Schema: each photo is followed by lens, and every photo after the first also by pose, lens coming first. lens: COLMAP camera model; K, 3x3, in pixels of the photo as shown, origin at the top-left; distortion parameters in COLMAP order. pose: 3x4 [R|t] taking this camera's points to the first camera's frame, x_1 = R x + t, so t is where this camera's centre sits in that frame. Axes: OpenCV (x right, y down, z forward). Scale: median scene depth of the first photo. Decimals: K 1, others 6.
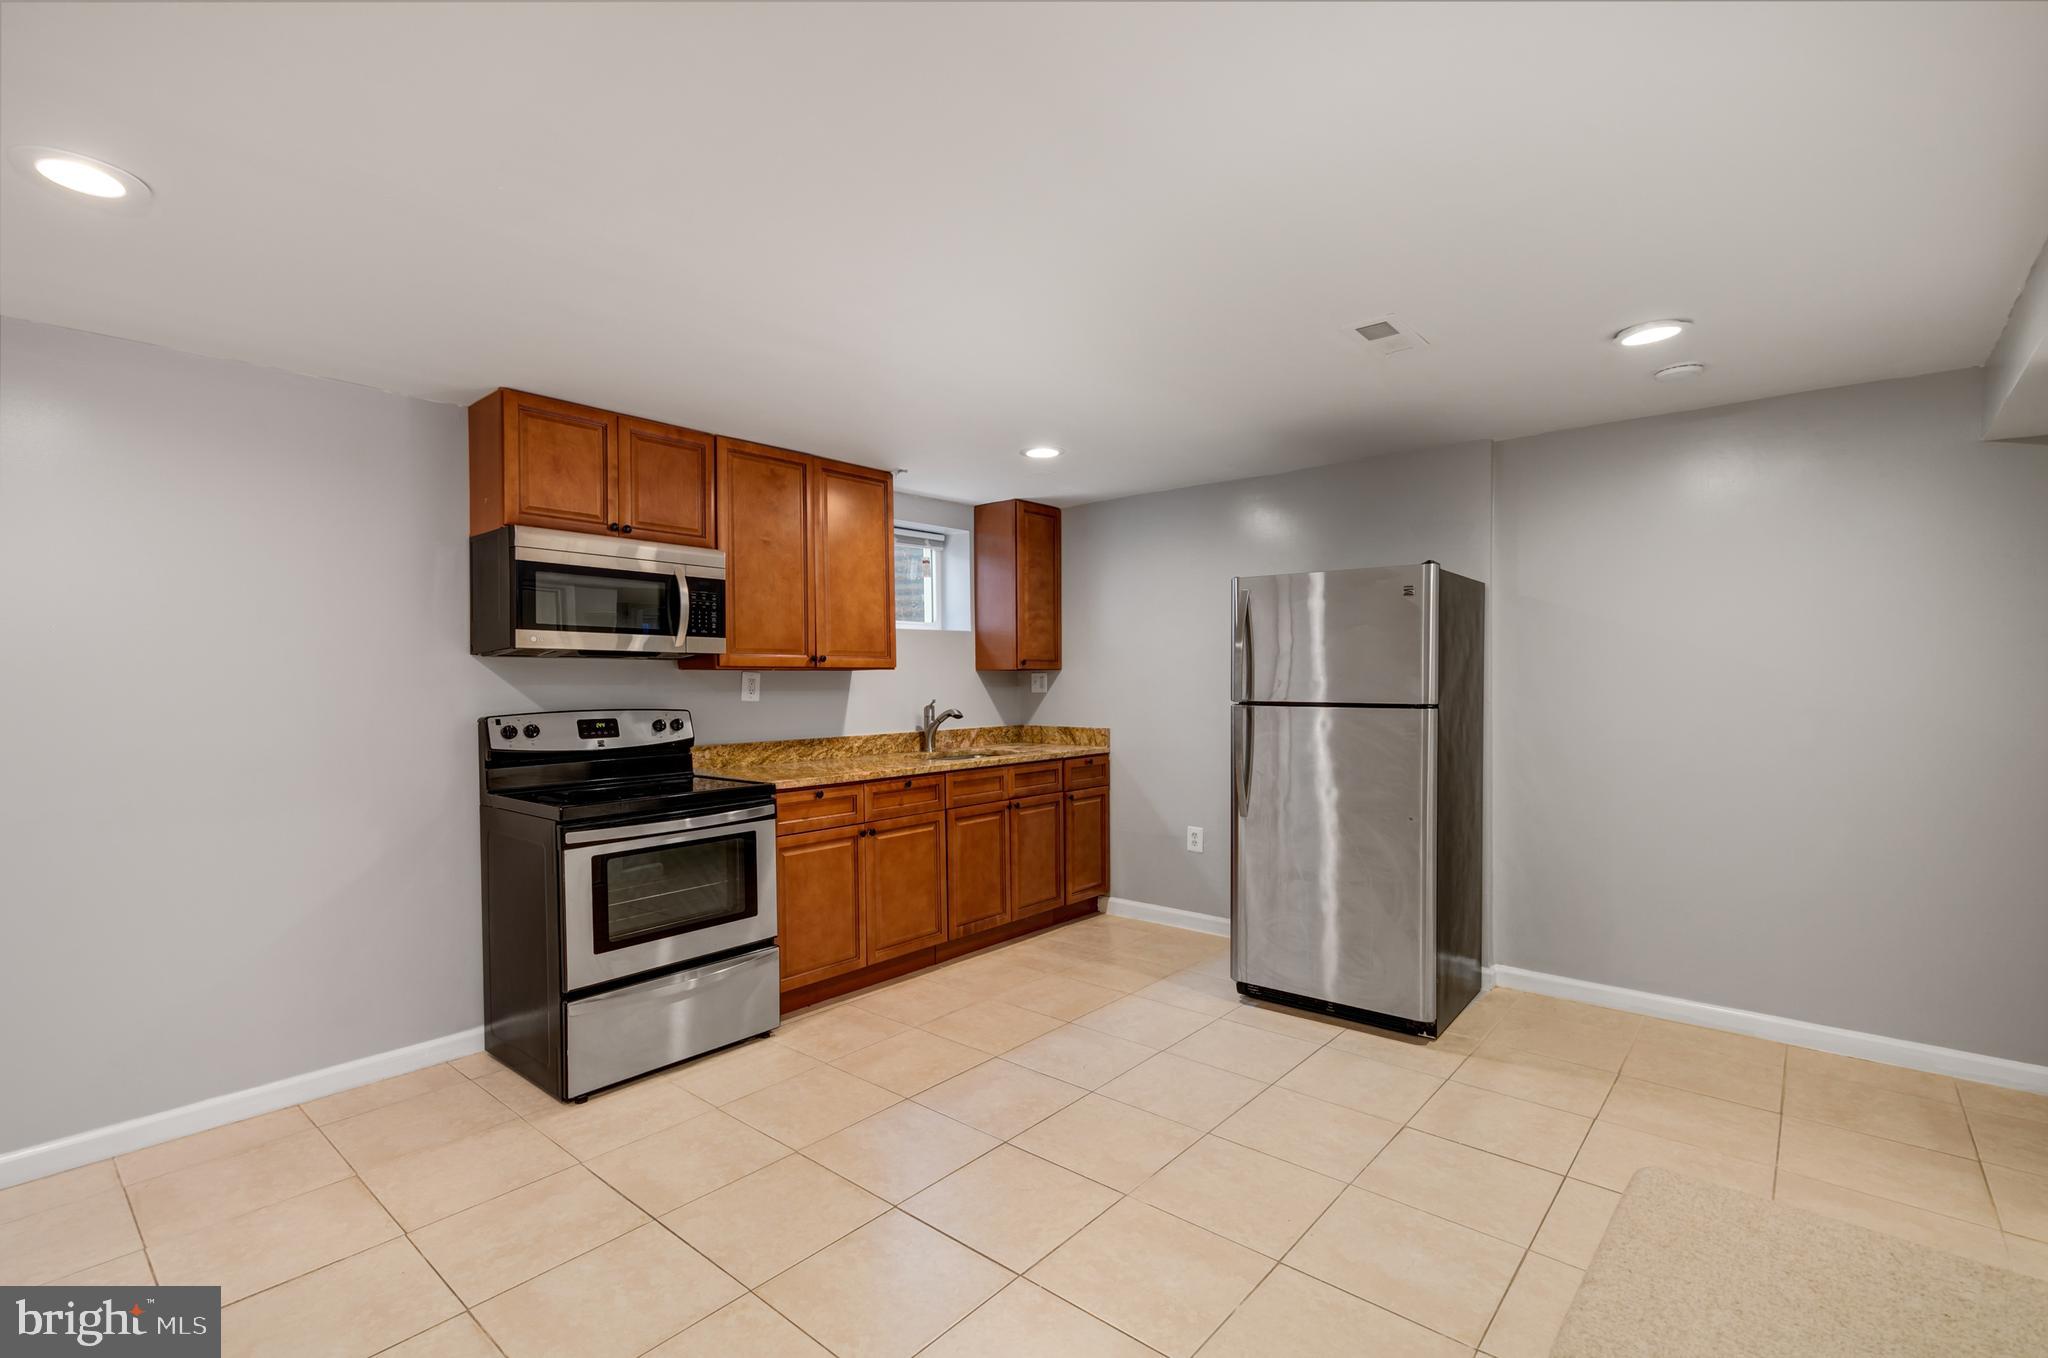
lens RADIAL K [[924.2, 0, 1026.9], [0, 924.2, 700.0], [0, 0, 1]] dist [0.008688, -0.001854]
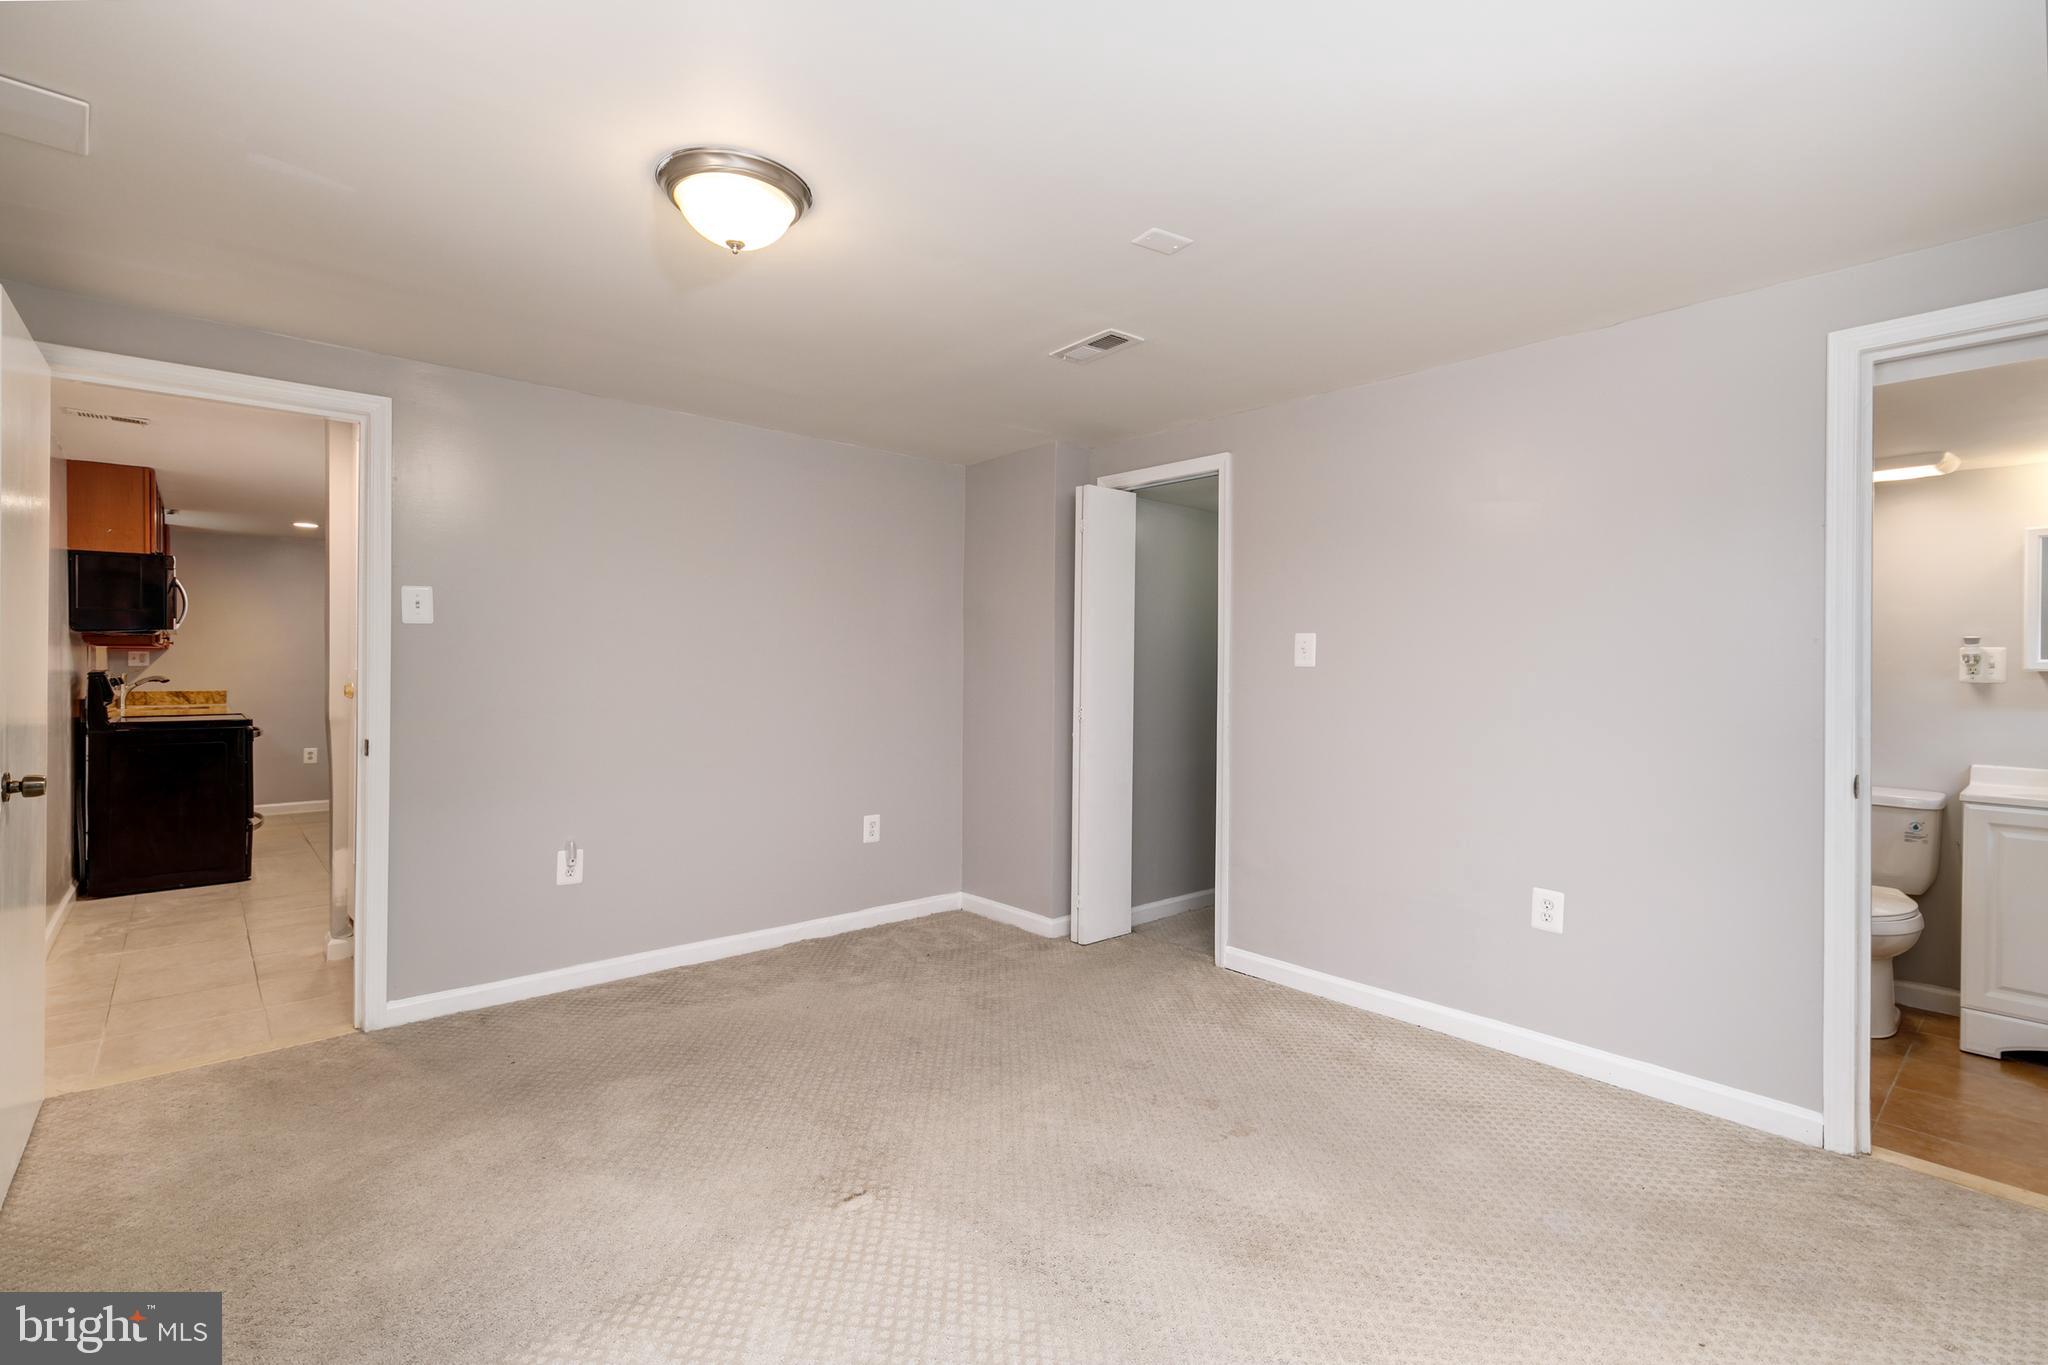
lens RADIAL K [[924.2, 0, 1020.1], [0, 924.2, 662.5], [0, 0, 1]] dist [0.008688, -0.001854]
pose [[0.120995, 0.018165, 0.992487, -1.621707], [0.015452, 0.999677, -0.020180, 0.046724], [-0.992533, 0.017777, 0.120675, -0.563302]]
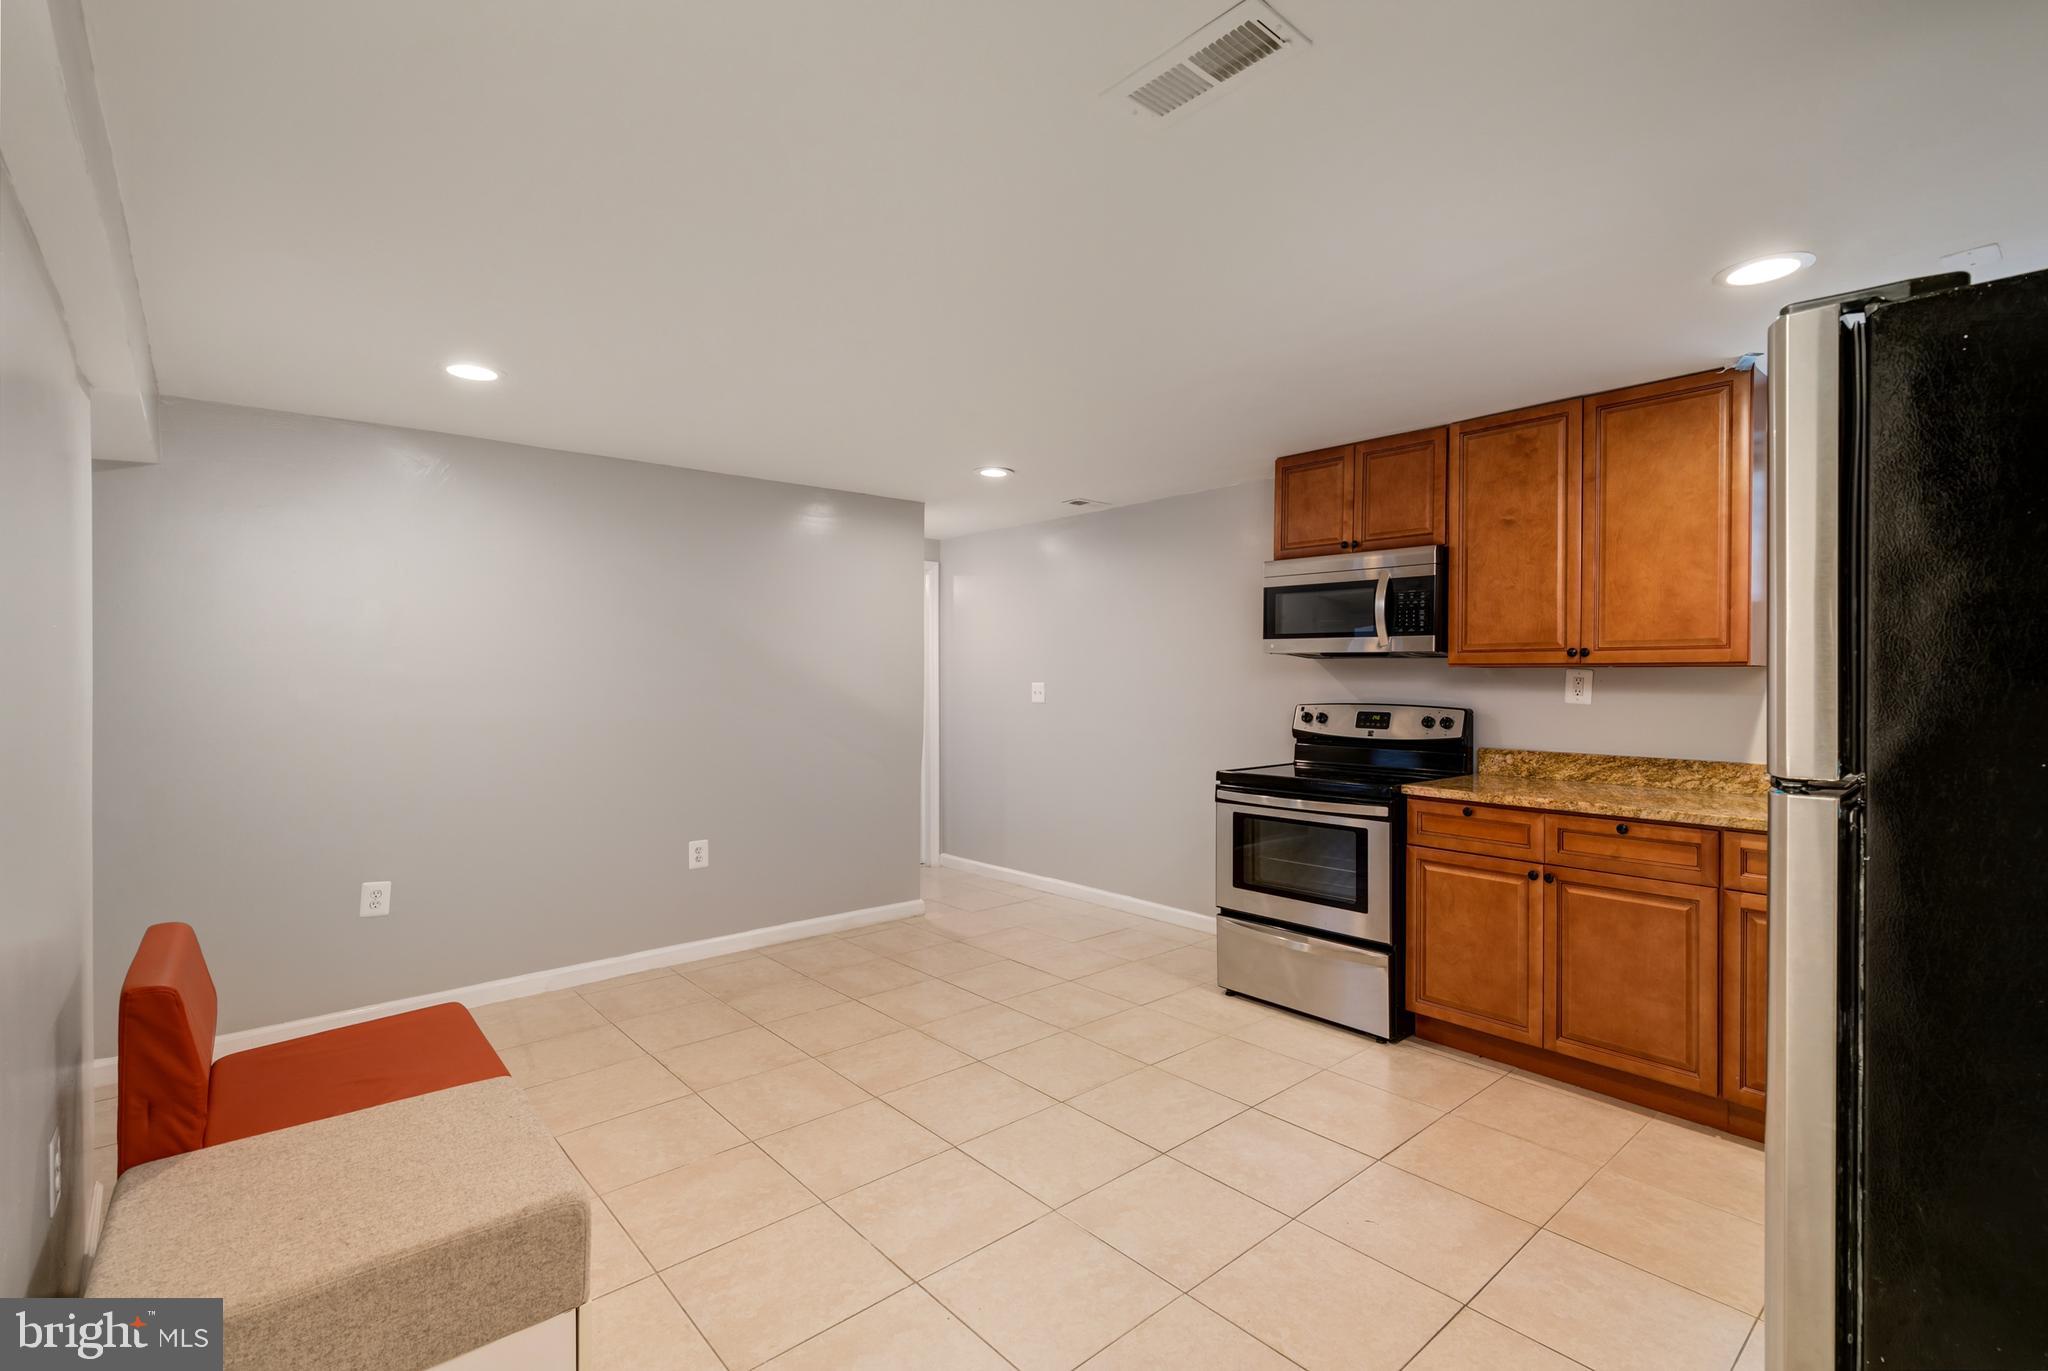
lens RADIAL K [[924.2, 0, 1020.8], [0, 924.2, 696.6], [0, 0, 1]] dist [0.008688, -0.001854]
pose [[-0.146386, 0.028603, -0.988814, 0.672578], [-0.023961, 0.999186, 0.032451, -0.023021], [0.988937, 0.028444, -0.145581, 0.691082]]
